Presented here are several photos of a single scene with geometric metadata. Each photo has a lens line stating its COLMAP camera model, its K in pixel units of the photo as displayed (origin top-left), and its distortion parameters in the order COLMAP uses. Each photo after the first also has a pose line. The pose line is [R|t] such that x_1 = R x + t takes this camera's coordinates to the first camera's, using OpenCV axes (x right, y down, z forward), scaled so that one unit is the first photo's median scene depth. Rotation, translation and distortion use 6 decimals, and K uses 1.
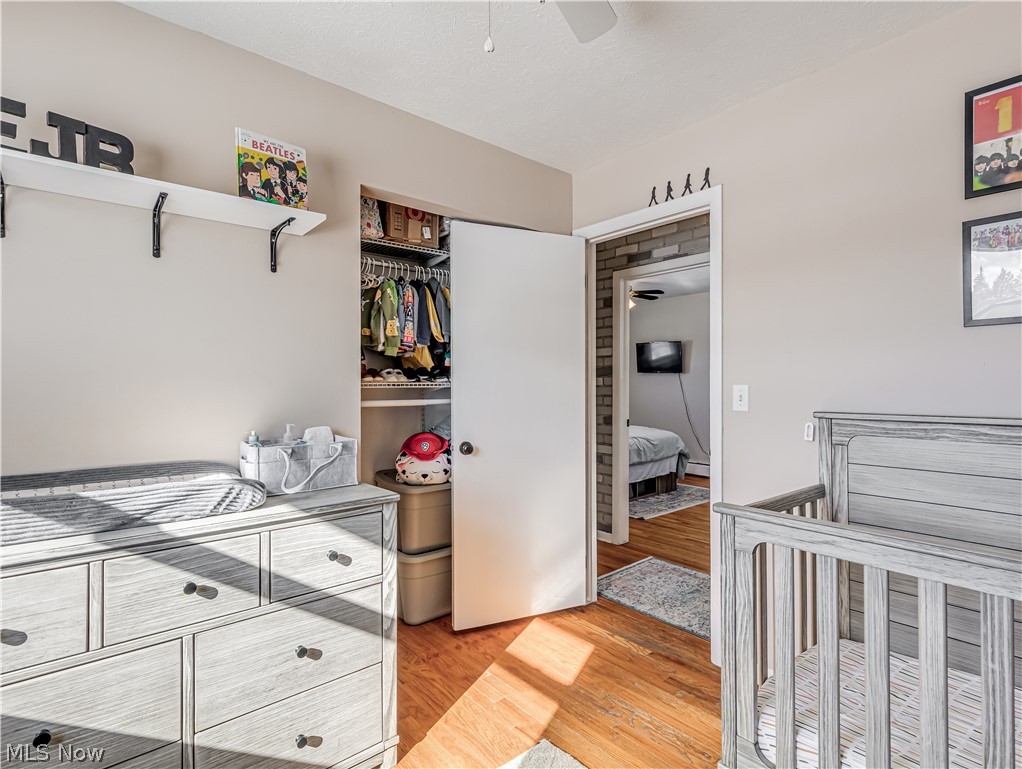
lens RADIAL K [[539.4, 0, 512.1], [0, 539.4, 381.8], [0, 0, 1]] dist [-0.002662, -0.001188]
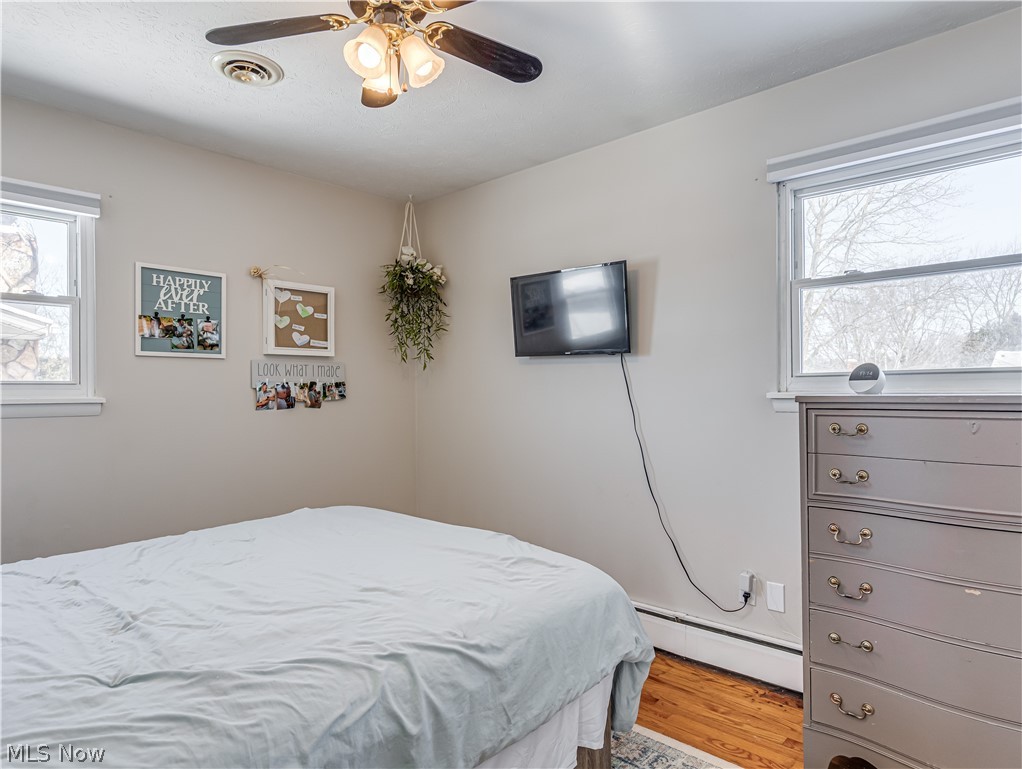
lens RADIAL K [[647.0, 0, 510.6], [0, 647.0, 385.9], [0, 0, 1]] dist [-0.006455, -0.001640]
pose [[0.992811, -0.002688, 0.119661, 0.184185], [0.002165, 0.999988, 0.004497, 0.005068], [-0.119672, -0.004206, 0.992805, 0.582340]]
